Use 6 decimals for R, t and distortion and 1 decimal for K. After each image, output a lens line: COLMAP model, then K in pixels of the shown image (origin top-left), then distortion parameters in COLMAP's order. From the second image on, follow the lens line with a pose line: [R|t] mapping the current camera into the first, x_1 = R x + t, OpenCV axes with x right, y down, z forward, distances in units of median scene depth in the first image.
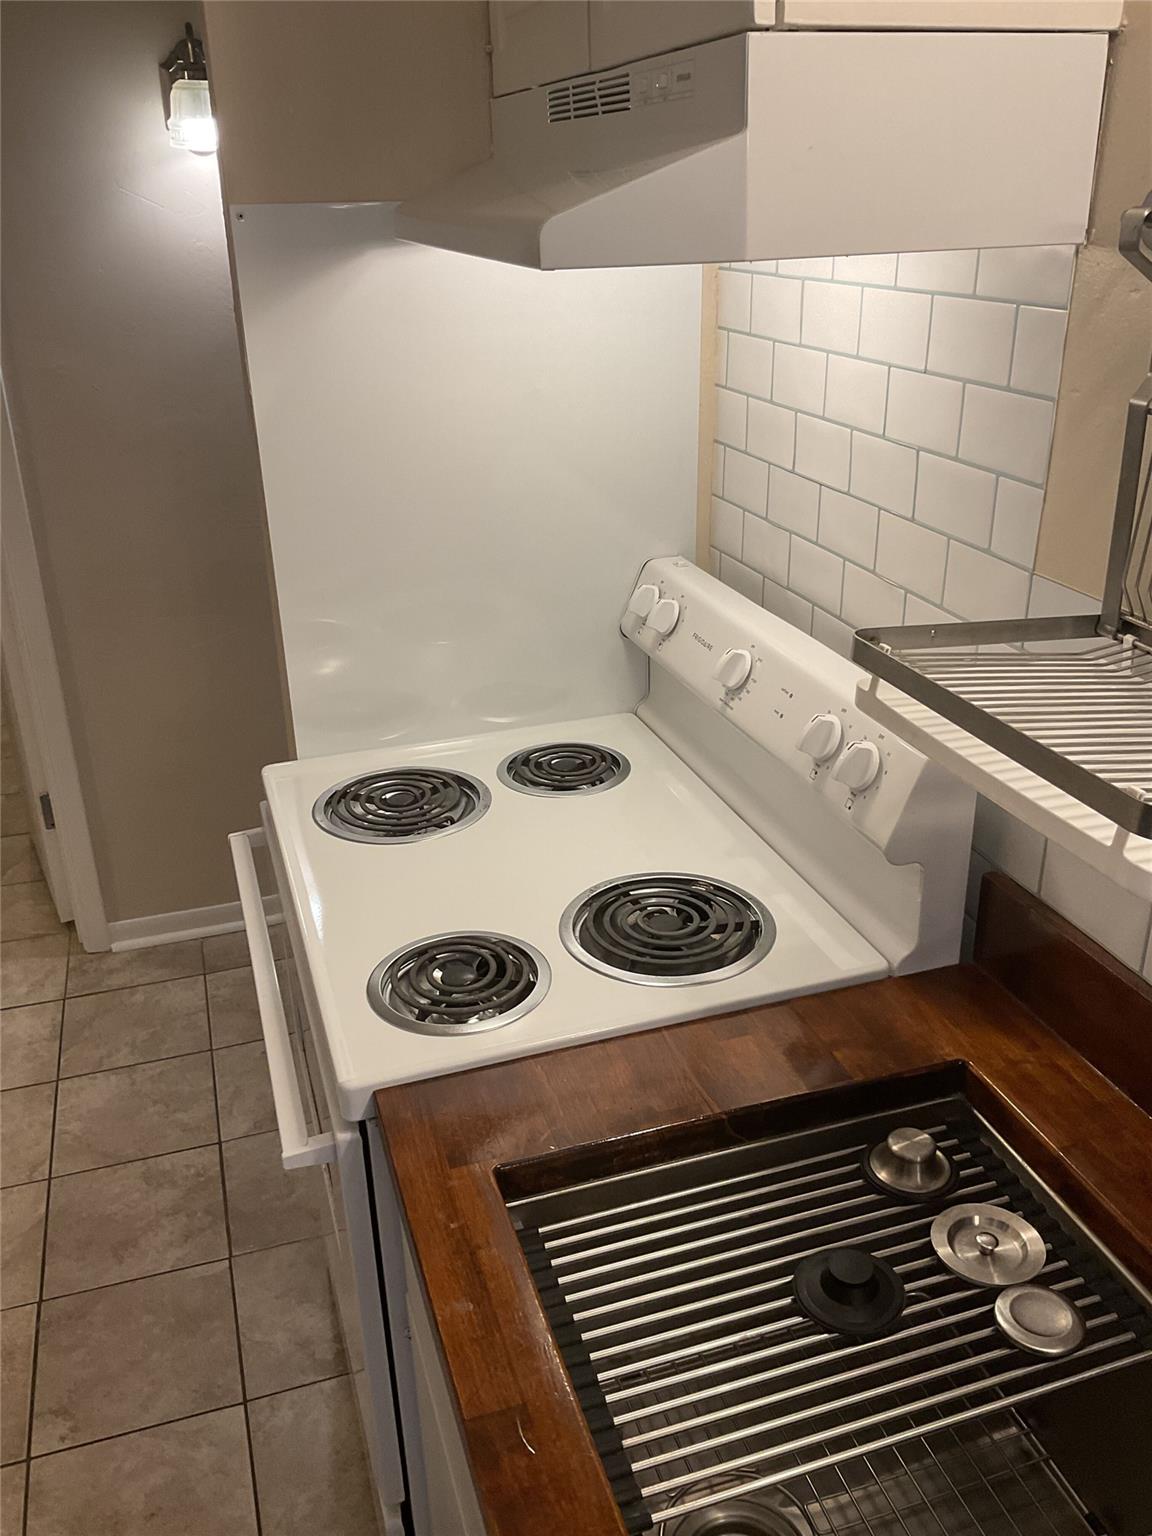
lens RADIAL K [[1273.5, 0, 576.0], [0, 1273.5, 768.0], [0, 0, 1]] dist [0.104304, -0.235493]
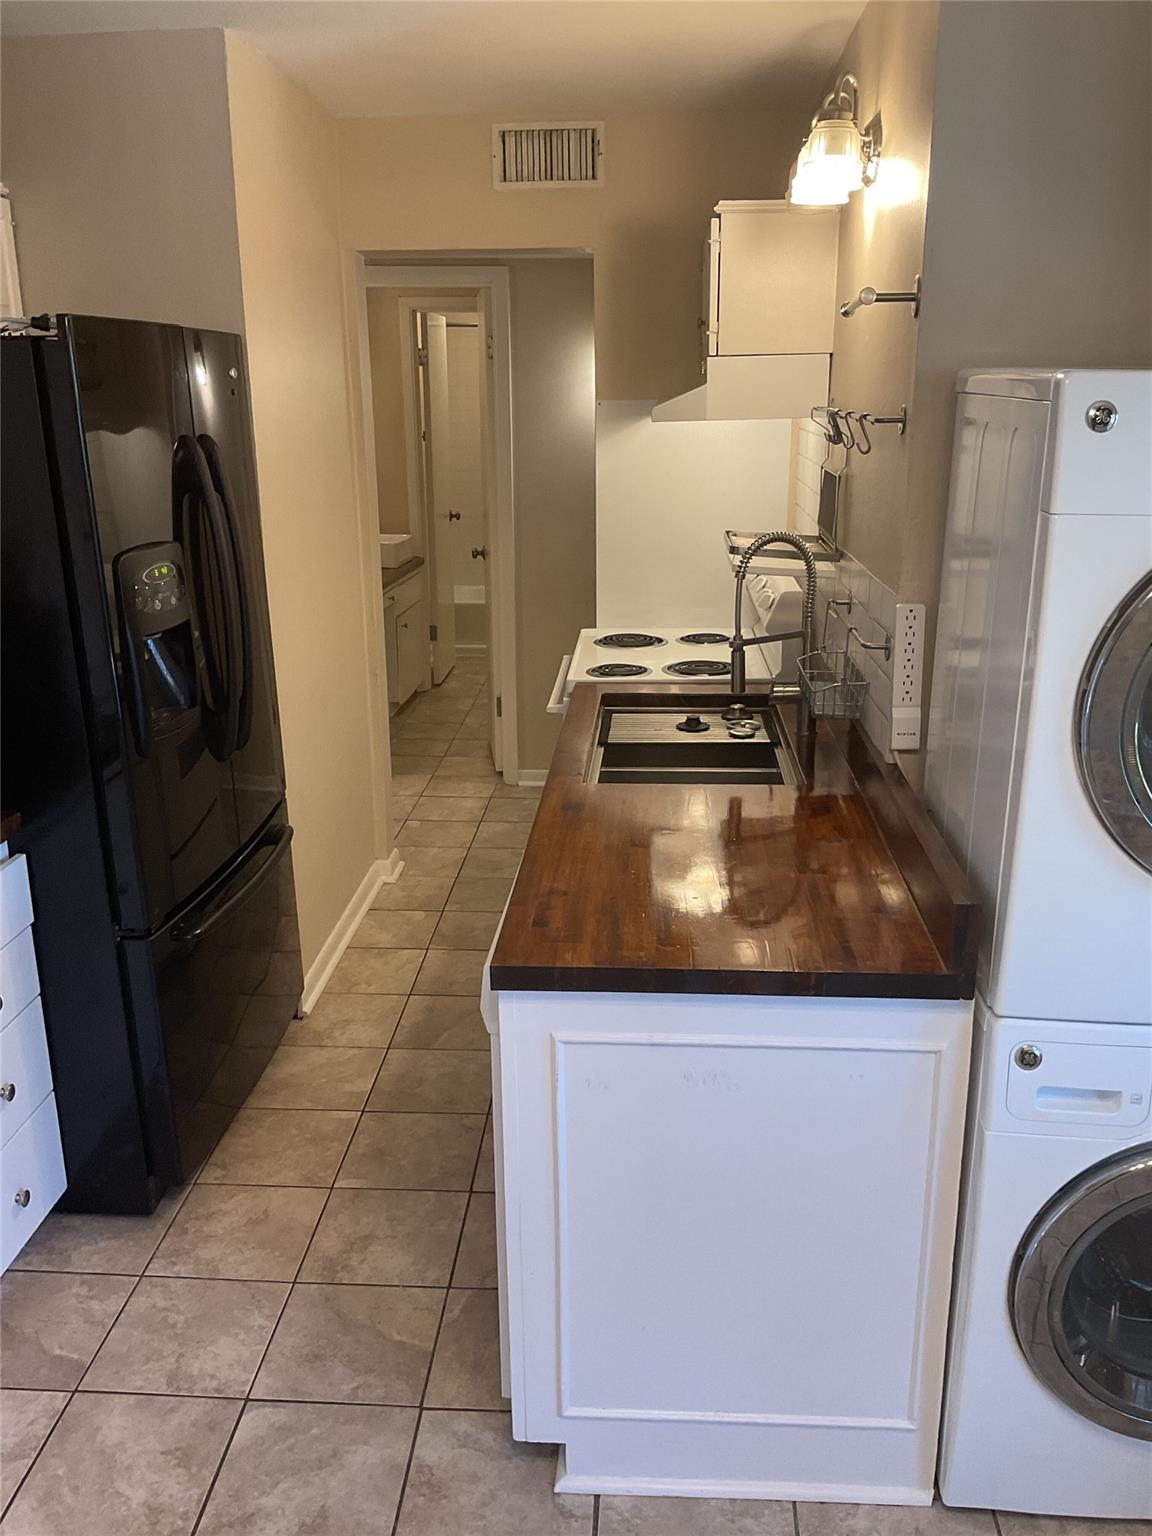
lens RADIAL K [[1273.5, 0, 576.0], [0, 1273.5, 768.0], [0, 0, 1]] dist [0.104304, -0.235493]
pose [[0.930167, 0.117892, -0.347695, 0.486916], [-0.159327, 0.982837, -0.092989, 0.388146], [0.330764, 0.141892, 0.932985, -0.948935]]
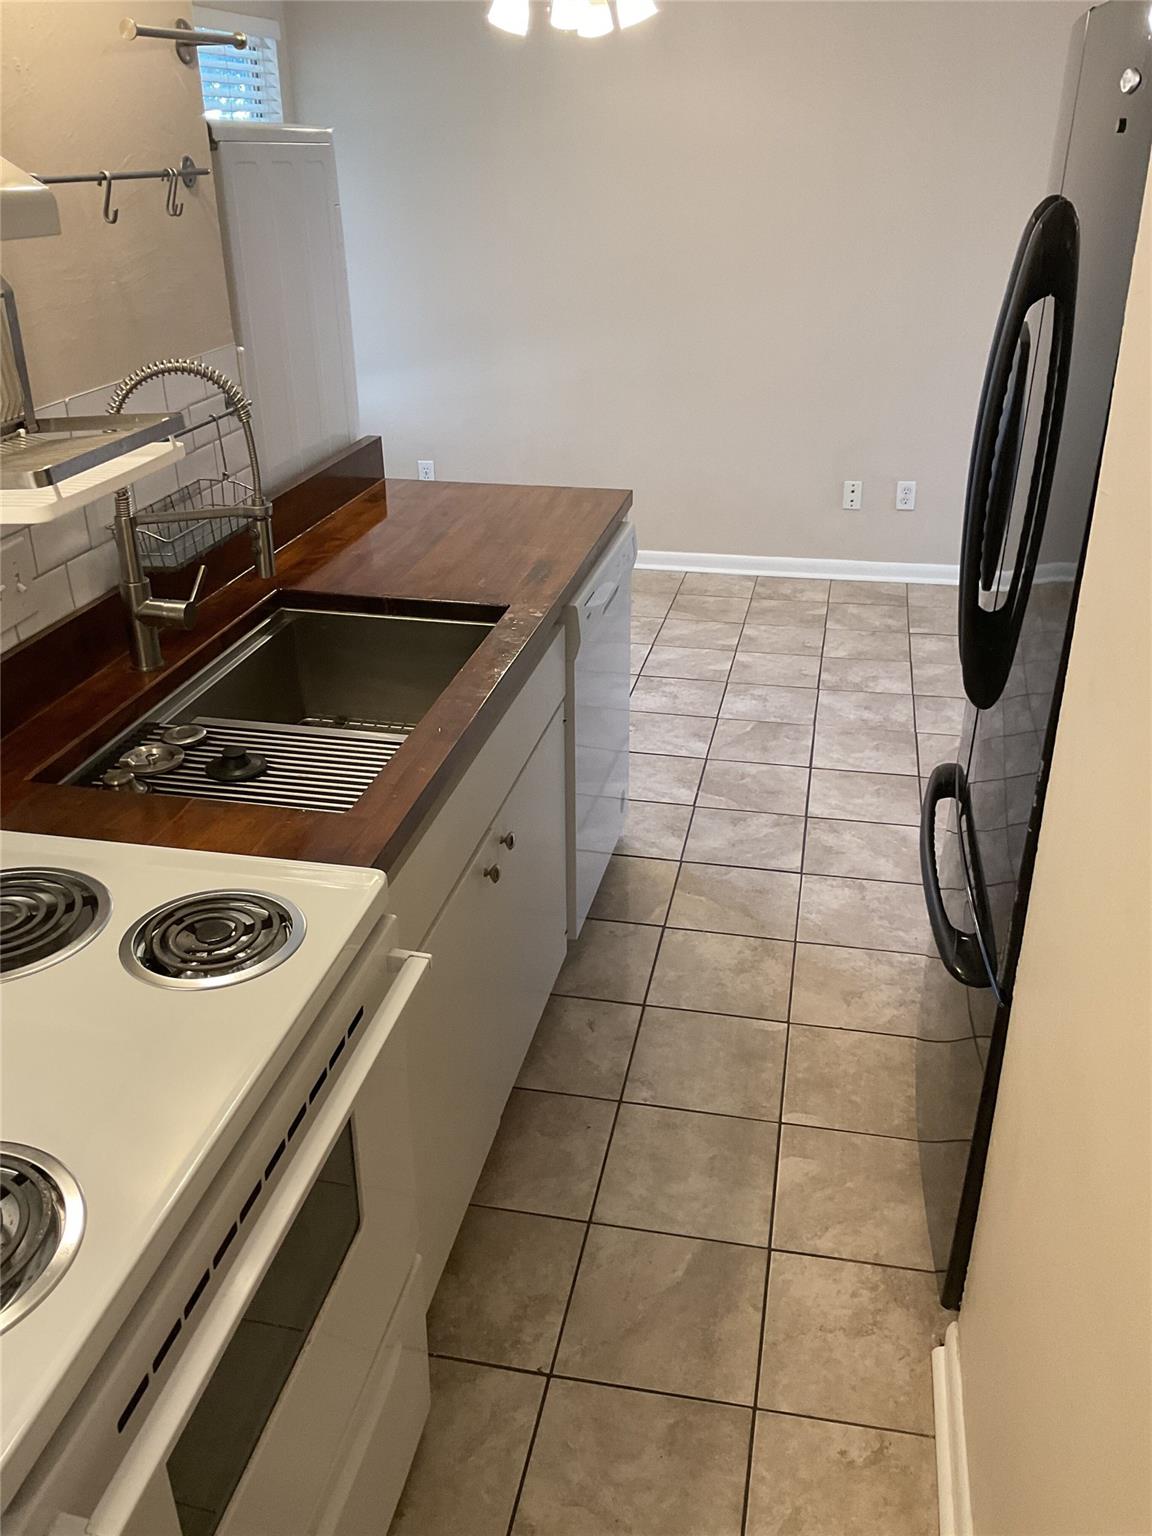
lens RADIAL K [[1273.5, 0, 576.0], [0, 1273.5, 768.0], [0, 0, 1]] dist [0.104304, -0.235493]
pose [[-0.867964, -0.196290, 0.456189, -0.469160], [0.224188, 0.664789, 0.712597, -0.358186], [-0.443145, 0.720781, -0.533007, 0.791677]]
